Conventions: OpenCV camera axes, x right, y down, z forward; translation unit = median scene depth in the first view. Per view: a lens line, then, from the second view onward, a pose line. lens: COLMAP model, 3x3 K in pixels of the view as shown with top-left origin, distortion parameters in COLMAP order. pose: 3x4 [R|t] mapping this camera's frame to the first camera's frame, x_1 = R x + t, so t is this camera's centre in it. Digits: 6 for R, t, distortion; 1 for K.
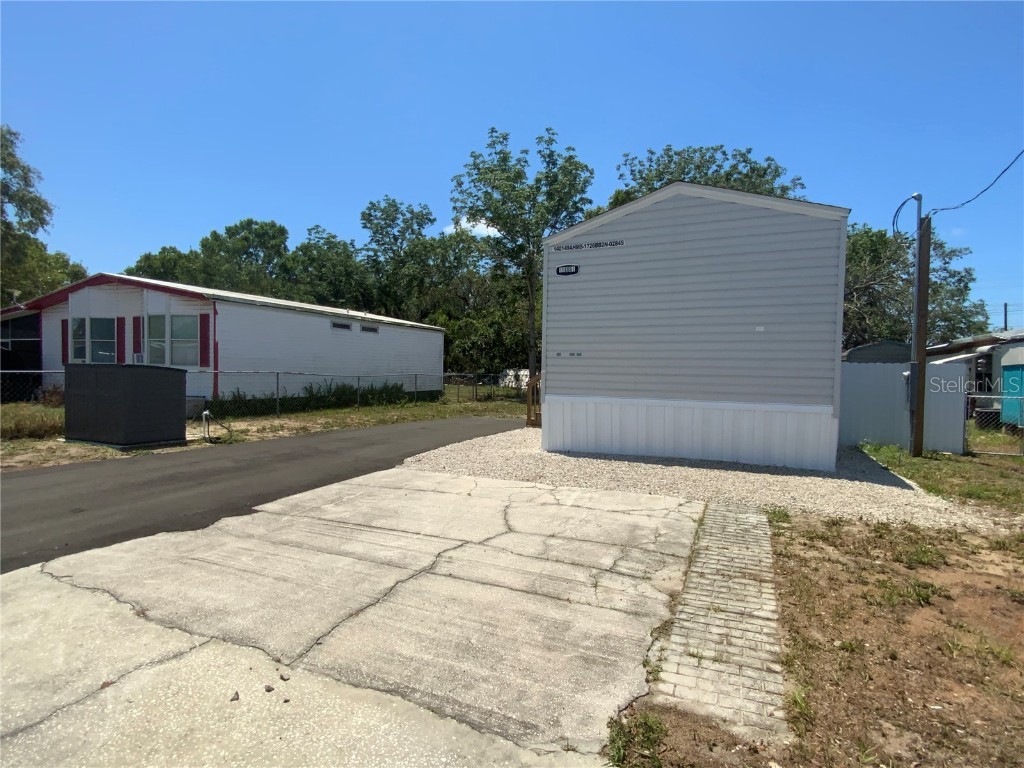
lens RADIAL K [[529.2, 0, 517.5], [0, 529.2, 383.1], [0, 0, 1]] dist [0.011318, -0.009312]
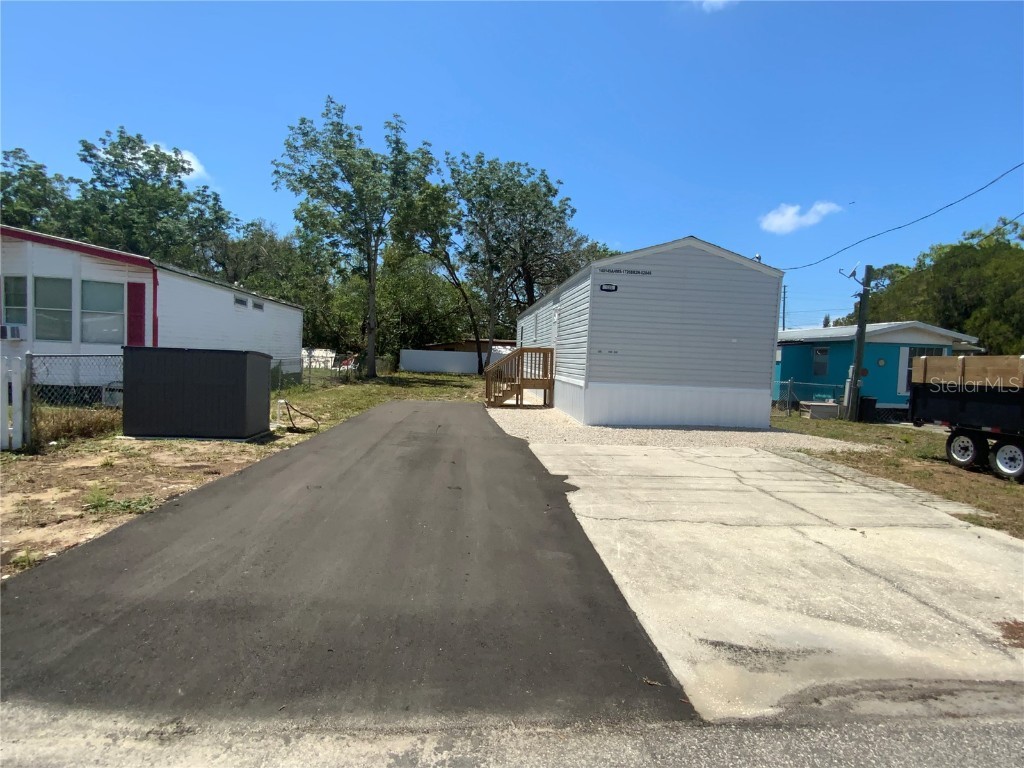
lens RADIAL K [[529.2, 0, 504.8], [0, 529.2, 386.6], [0, 0, 1]] dist [0.011318, -0.009312]
pose [[0.866671, -0.007971, 0.498817, -0.503918], [-0.015552, 0.998955, 0.042984, -0.012841], [-0.498638, -0.045010, 0.865641, -0.015705]]
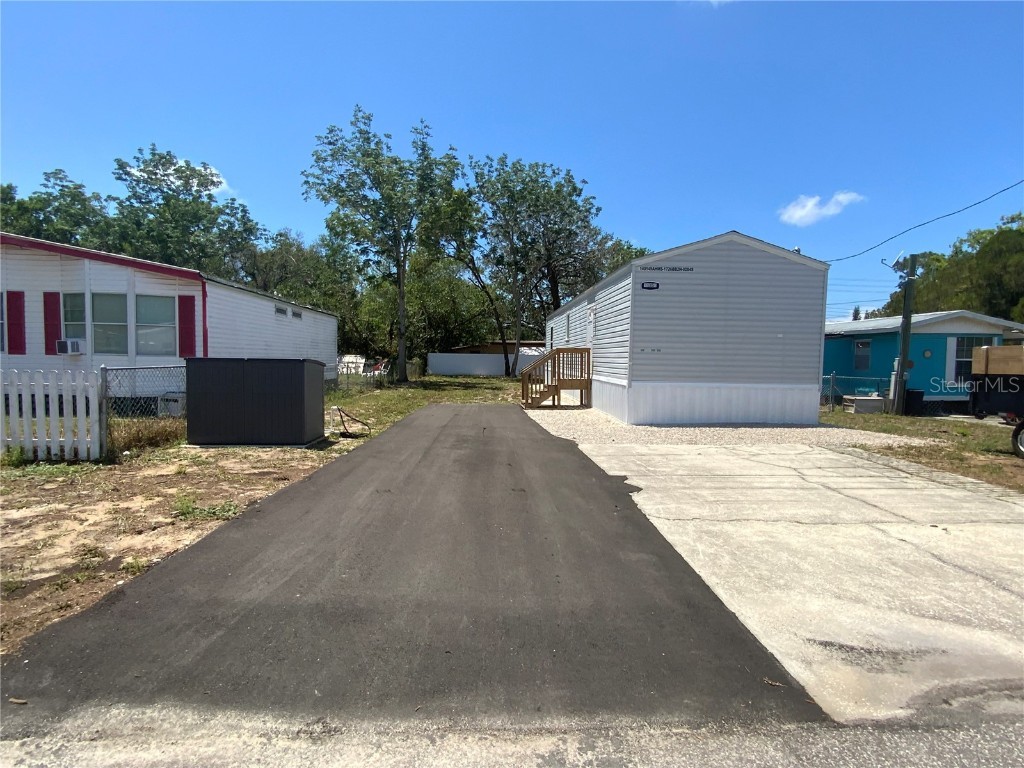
lens RADIAL K [[529.2, 0, 504.5], [0, 529.2, 387.3], [0, 0, 1]] dist [0.011318, -0.009312]
pose [[0.886161, -0.028123, 0.462524, -0.534045], [0.009853, 0.999075, 0.041868, -0.013560], [-0.463273, -0.032544, 0.885618, -0.001050]]
